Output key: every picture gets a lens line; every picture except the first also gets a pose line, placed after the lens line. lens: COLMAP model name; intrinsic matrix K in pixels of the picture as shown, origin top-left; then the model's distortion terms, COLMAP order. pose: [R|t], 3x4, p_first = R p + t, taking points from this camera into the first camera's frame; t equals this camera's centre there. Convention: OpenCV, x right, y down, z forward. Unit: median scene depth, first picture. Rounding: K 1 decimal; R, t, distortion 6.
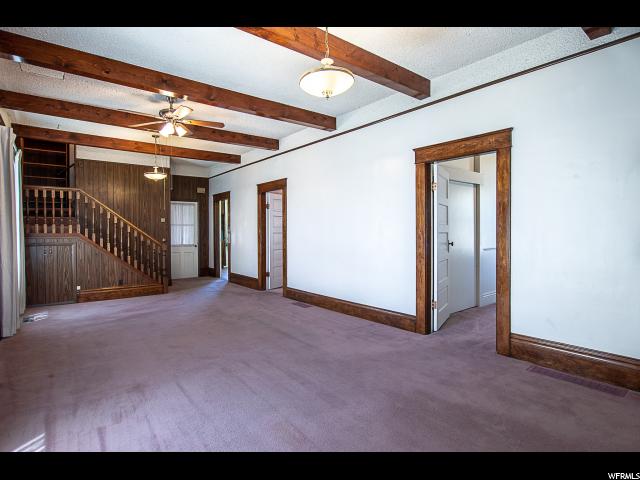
lens RADIAL K [[339.2, 0, 318.8], [0, 339.2, 234.9], [0, 0, 1]] dist [-0.013483, 0.000193]
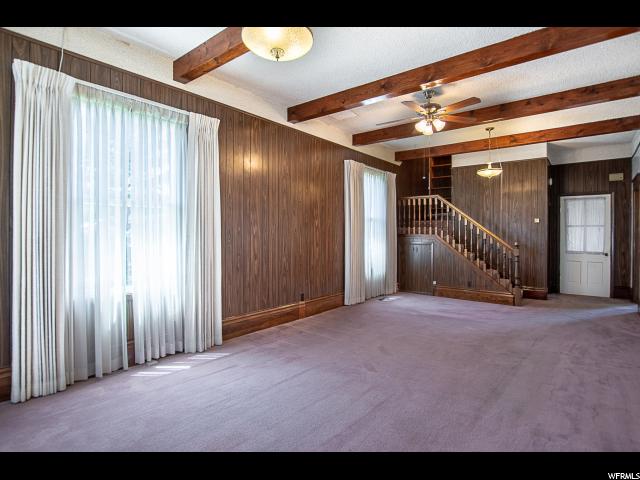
lens RADIAL K [[339.2, 0, 319.2], [0, 339.2, 236.1], [0, 0, 1]] dist [-0.013483, 0.000193]
pose [[0.221736, 0.019302, -0.974916, 0.309616], [-0.019763, 0.999688, 0.015297, -0.009193], [0.974907, 0.015875, 0.222048, 0.360451]]
